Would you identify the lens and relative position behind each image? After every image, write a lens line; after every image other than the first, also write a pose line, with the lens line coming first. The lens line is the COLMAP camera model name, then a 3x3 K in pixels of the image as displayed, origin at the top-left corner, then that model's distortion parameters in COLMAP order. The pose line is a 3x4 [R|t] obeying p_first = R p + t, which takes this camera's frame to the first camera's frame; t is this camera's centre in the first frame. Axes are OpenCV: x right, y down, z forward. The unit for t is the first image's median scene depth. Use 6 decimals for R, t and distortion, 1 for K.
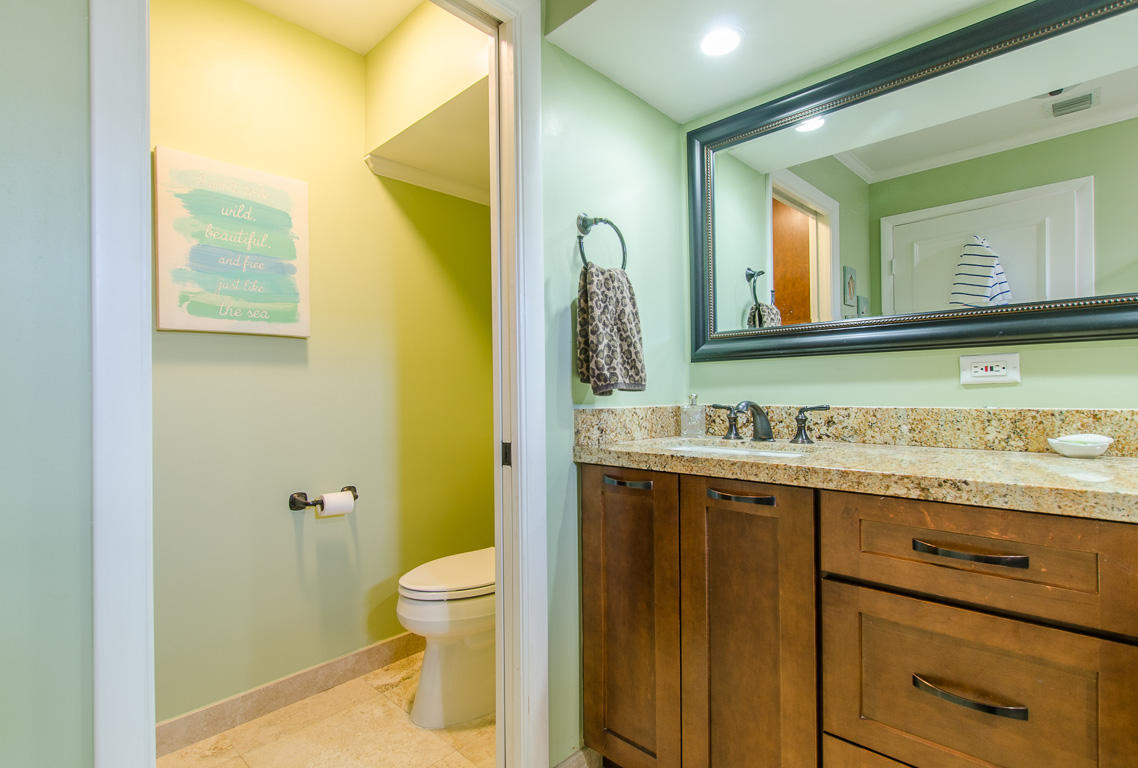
lens RADIAL K [[547.4, 0, 567.9], [0, 547.4, 387.2], [0, 0, 1]] dist [0.002112, 0.000452]
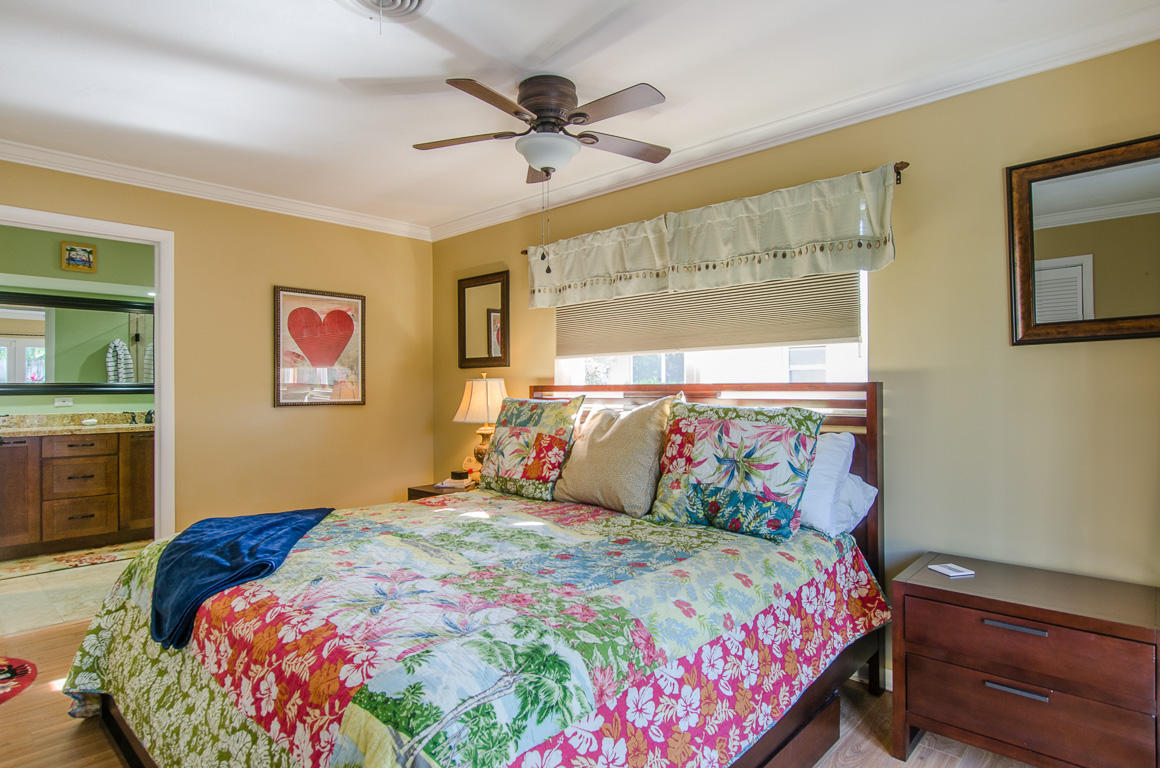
lens RADIAL K [[638.3, 0, 576.5], [0, 638.3, 388.8], [0, 0, 1]] dist [0.006518, -0.005380]
pose [[-0.006794, 0.008226, 0.999943, -3.667936], [0.000488, 0.999966, -0.008223, -0.091277], [-0.999977, 0.000432, -0.006797, -2.441987]]
